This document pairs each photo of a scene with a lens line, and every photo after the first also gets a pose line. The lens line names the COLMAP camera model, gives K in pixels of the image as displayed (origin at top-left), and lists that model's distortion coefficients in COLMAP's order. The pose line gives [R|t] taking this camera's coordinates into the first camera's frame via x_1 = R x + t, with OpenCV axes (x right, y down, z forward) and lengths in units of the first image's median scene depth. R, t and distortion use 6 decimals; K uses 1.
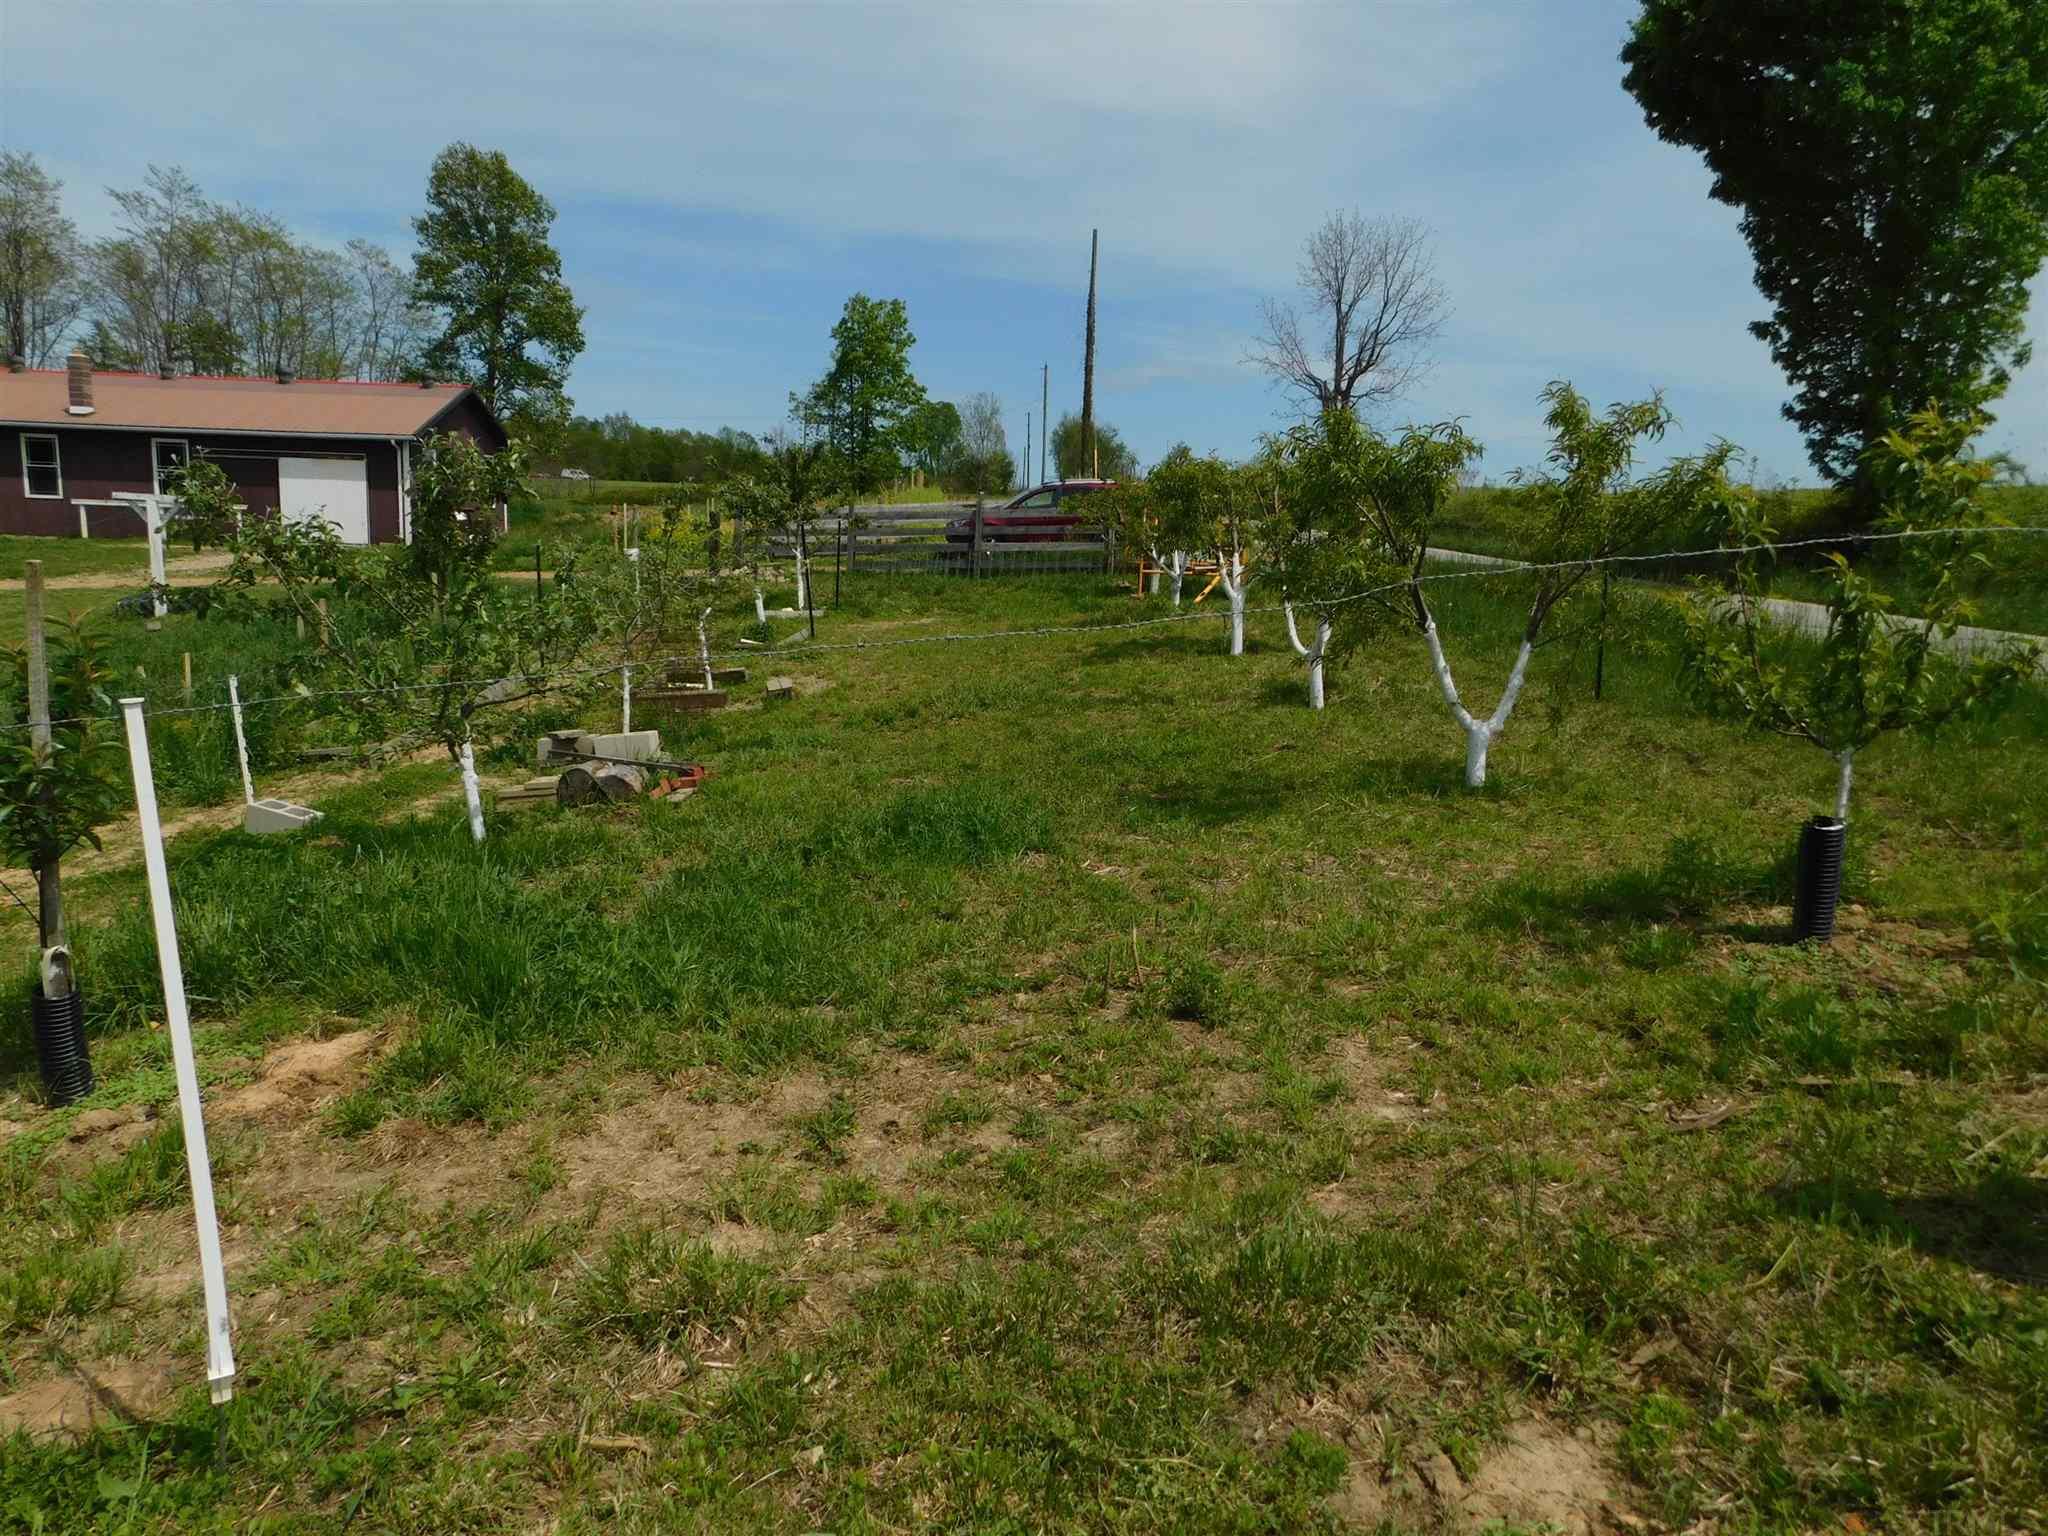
lens RADIAL K [[1414.6, 0, 1024.0], [0, 1414.6, 768.0], [0, 0, 1]] dist [-0.041015, 0.042648]
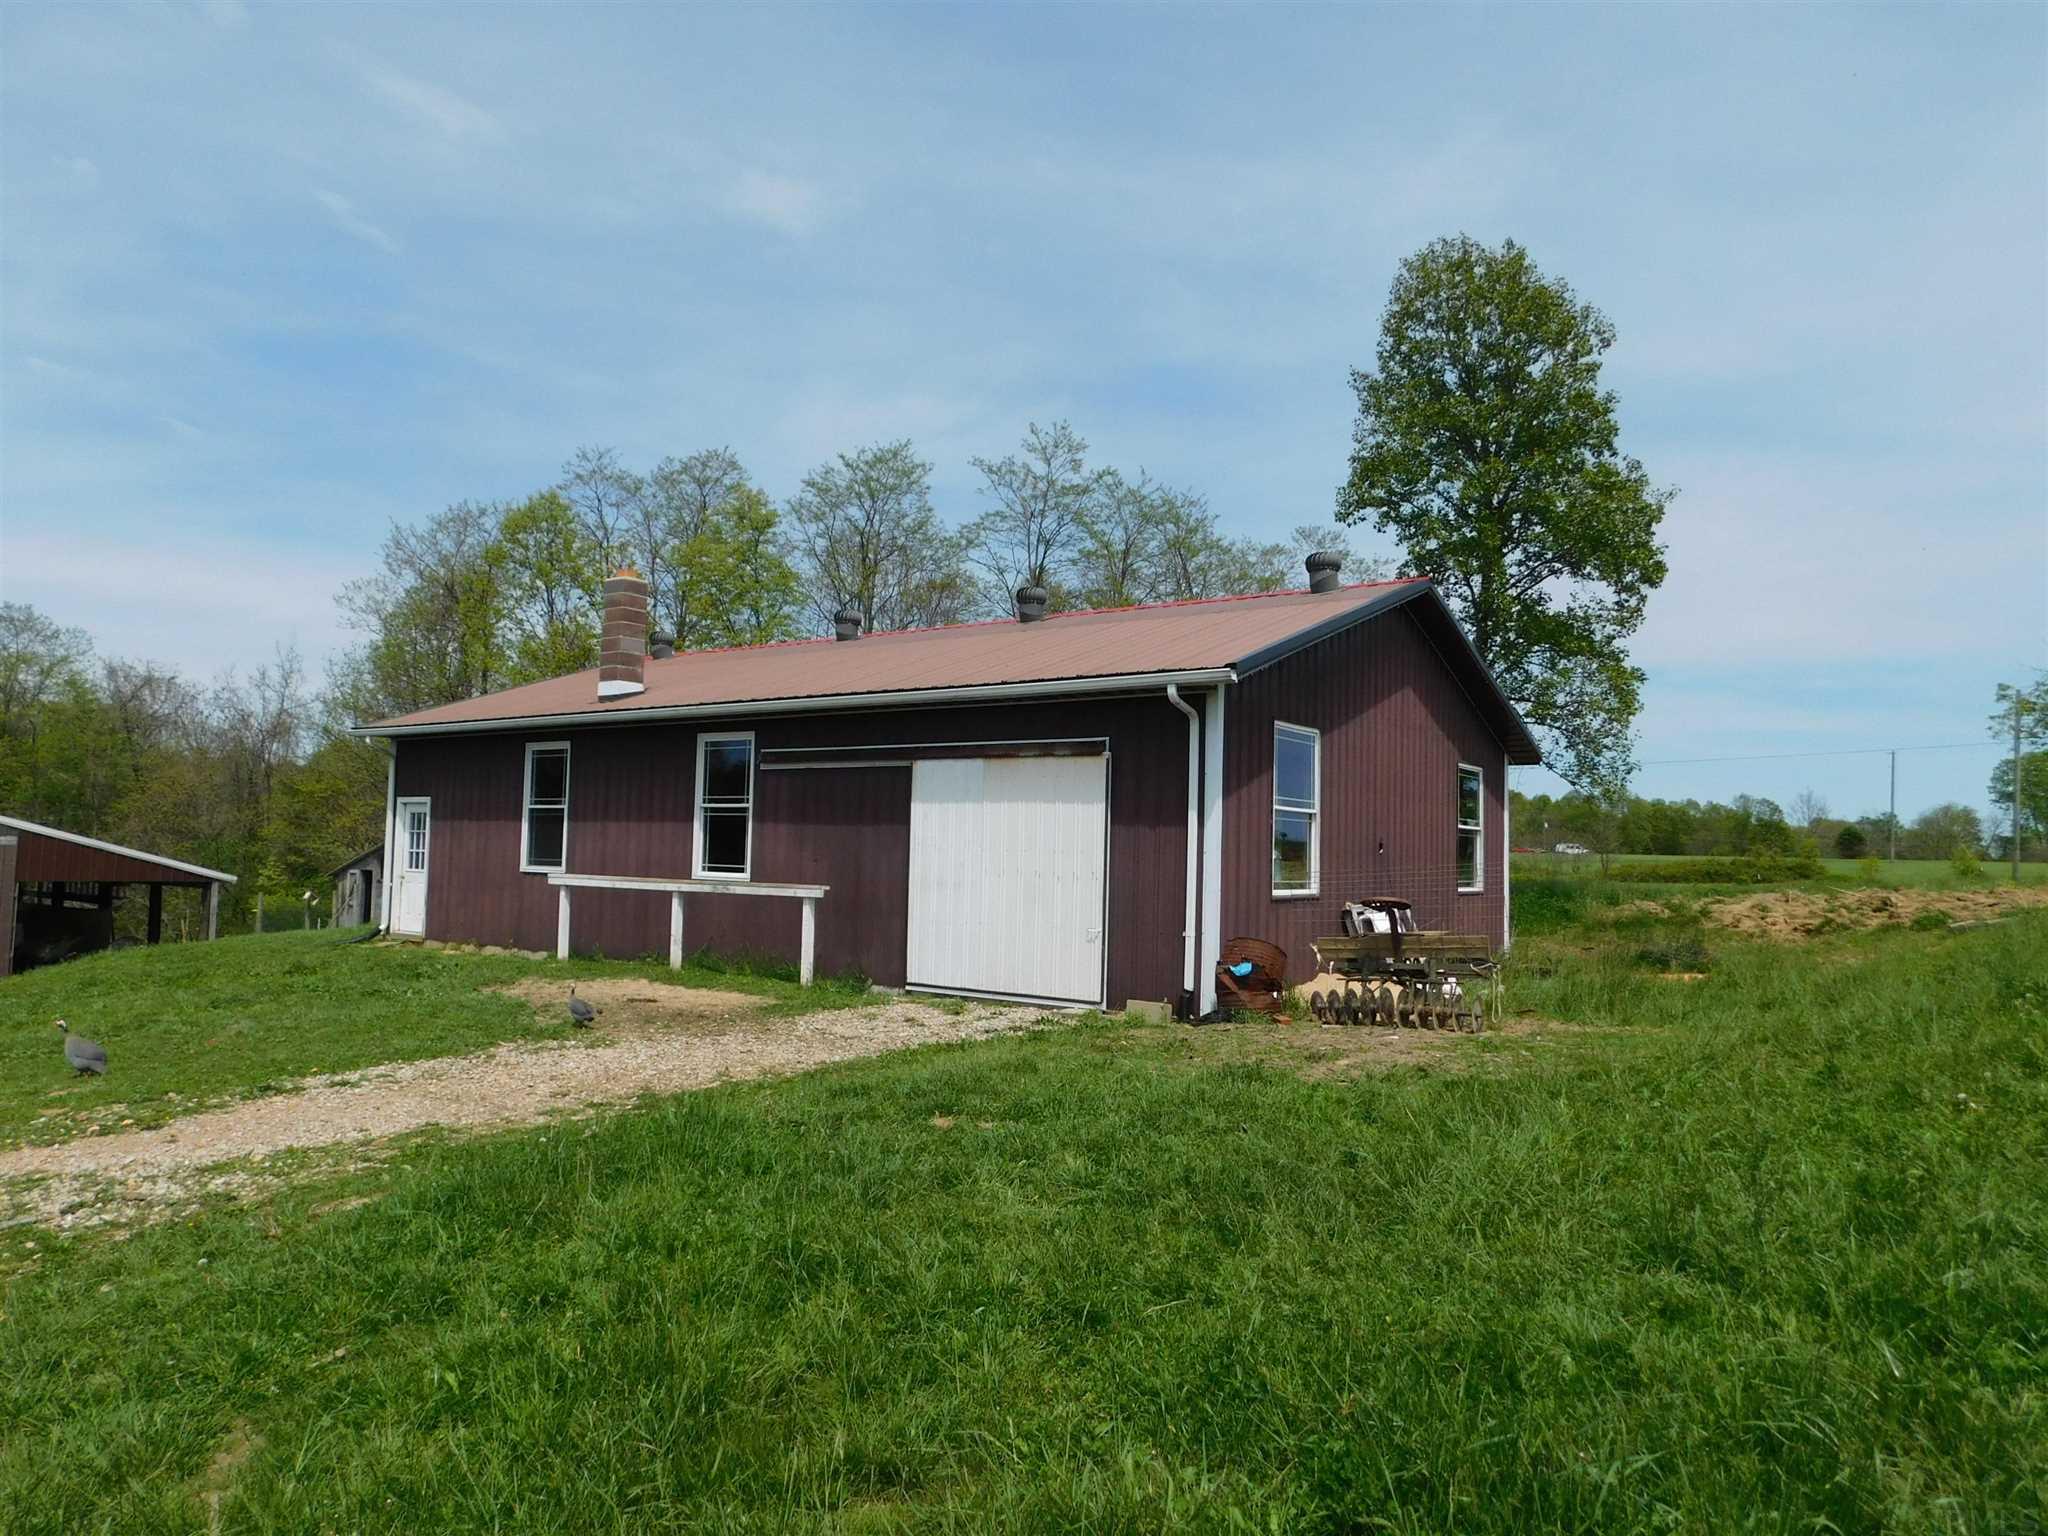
lens RADIAL K [[1341.2, 0, 1031.6], [0, 1341.2, 768.6], [0, 0, 1]] dist [-0.016851, 0.001855]
pose [[0.777836, -0.058474, -0.625741, -0.257774], [-0.109885, 0.967671, -0.227021, -0.129209], [0.618786, 0.245344, 0.746264, 0.686576]]
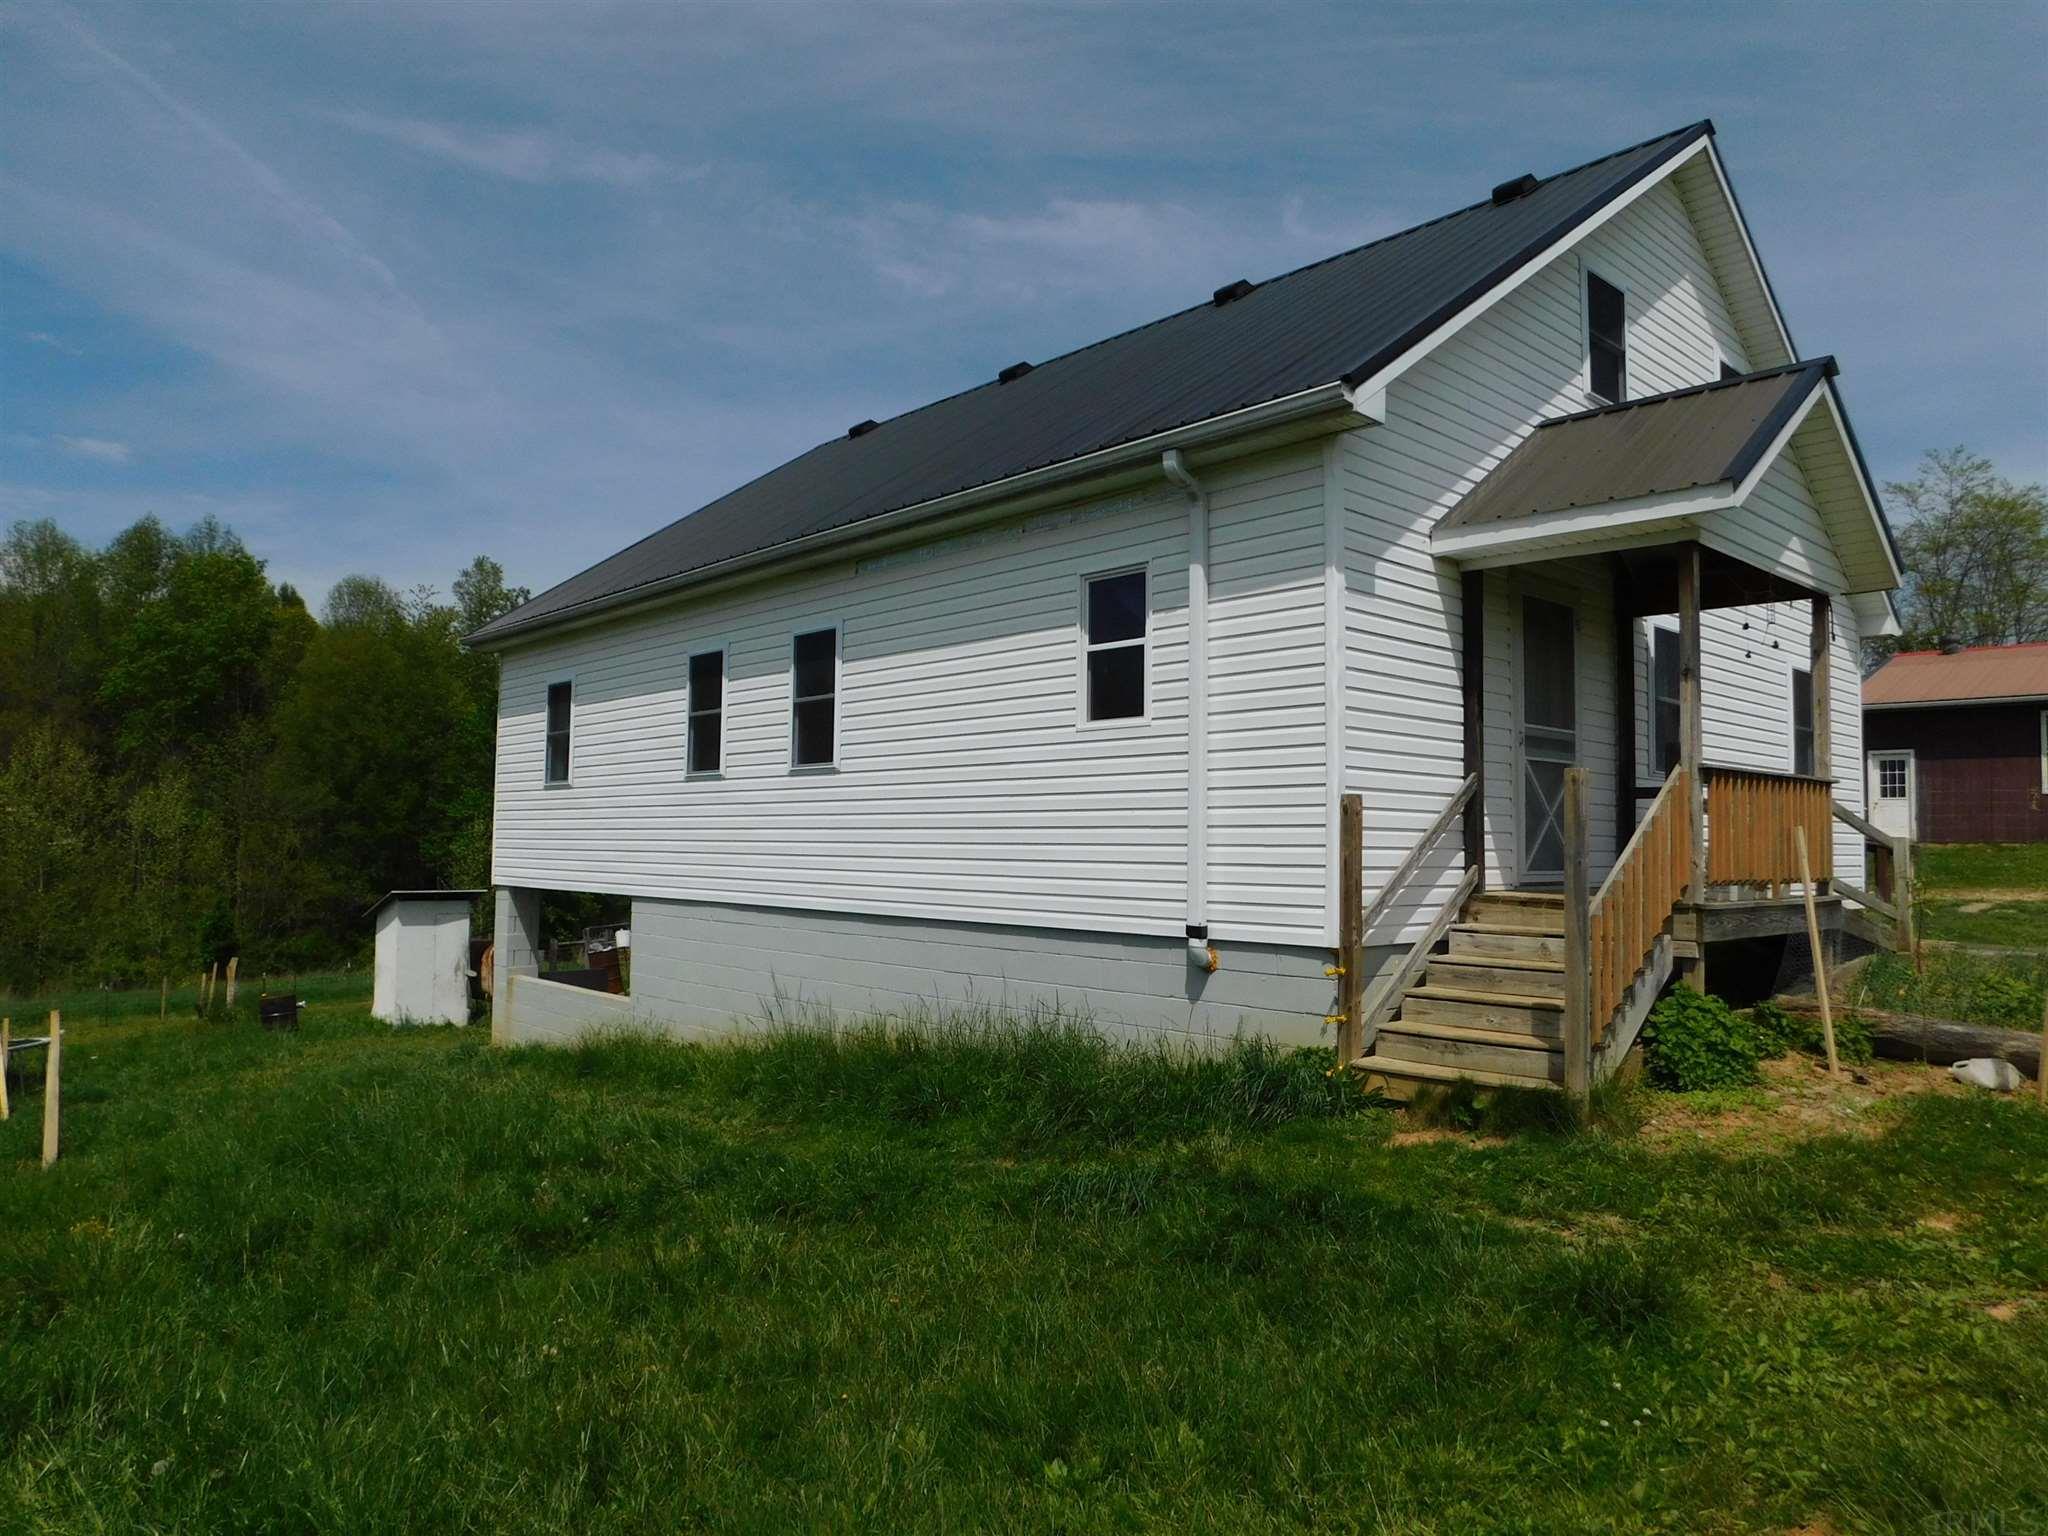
lens RADIAL K [[1365.5, 0, 1012.4], [0, 1365.5, 773.4], [0, 0, 1]] dist [-0.020736, 0.001185]
pose [[0.625779, -0.067144, -0.777105, -0.449532], [-0.134224, 0.972156, -0.192083, 0.007485], [0.768365, 0.224508, 0.599343, 0.131155]]
